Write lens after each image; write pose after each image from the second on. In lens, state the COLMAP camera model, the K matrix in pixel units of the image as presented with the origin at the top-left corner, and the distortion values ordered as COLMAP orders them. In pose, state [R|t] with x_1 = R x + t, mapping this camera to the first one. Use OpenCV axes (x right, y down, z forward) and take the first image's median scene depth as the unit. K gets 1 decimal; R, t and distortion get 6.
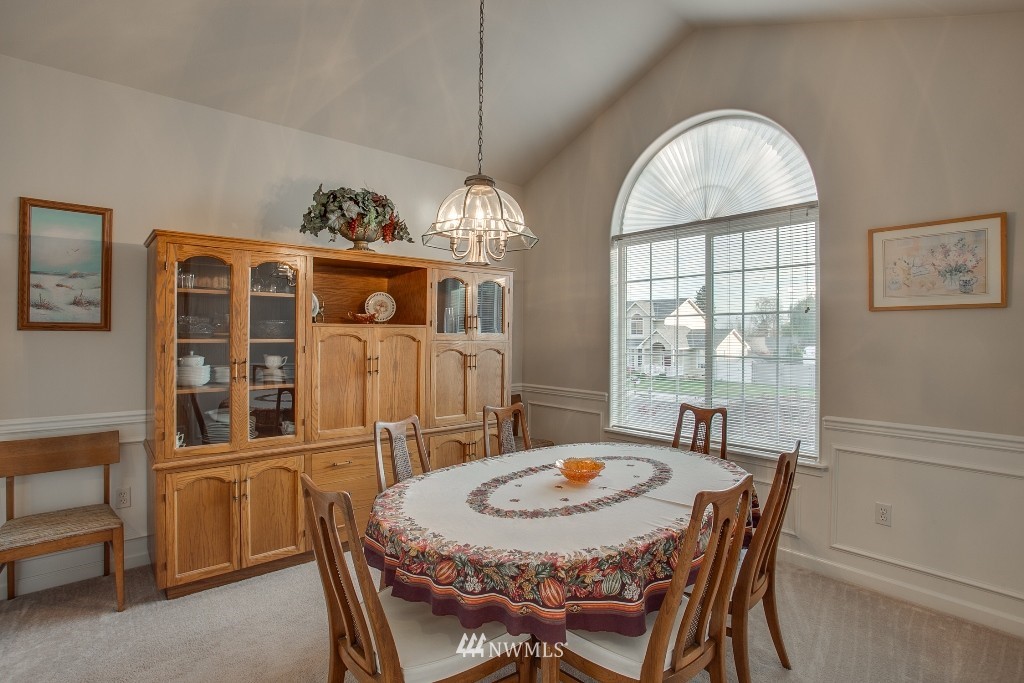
lens RADIAL K [[514.3, 0, 510.9], [0, 514.3, 333.1], [0, 0, 1]] dist [-0.077270, 0.032257]
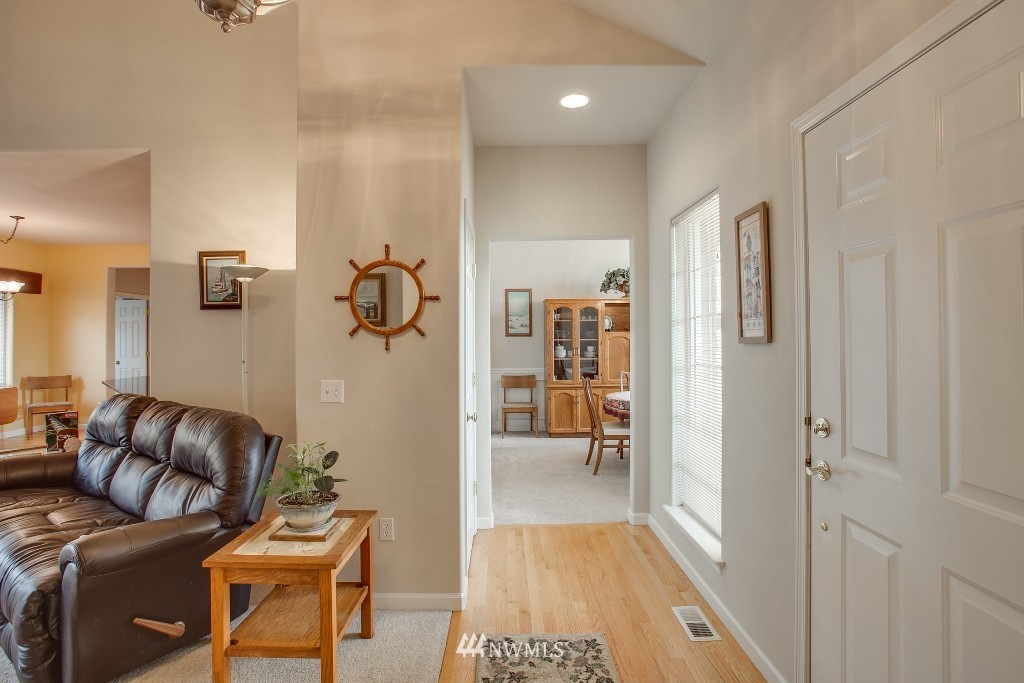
lens RADIAL K [[514.3, 0, 510.9], [0, 514.3, 333.1], [0, 0, 1]] dist [-0.077270, 0.032257]
pose [[0.766746, -0.016463, -0.641740, 0.842431], [0.012559, 0.999864, -0.010645, 0.005735], [0.641828, 0.000103, 0.766848, -1.148870]]
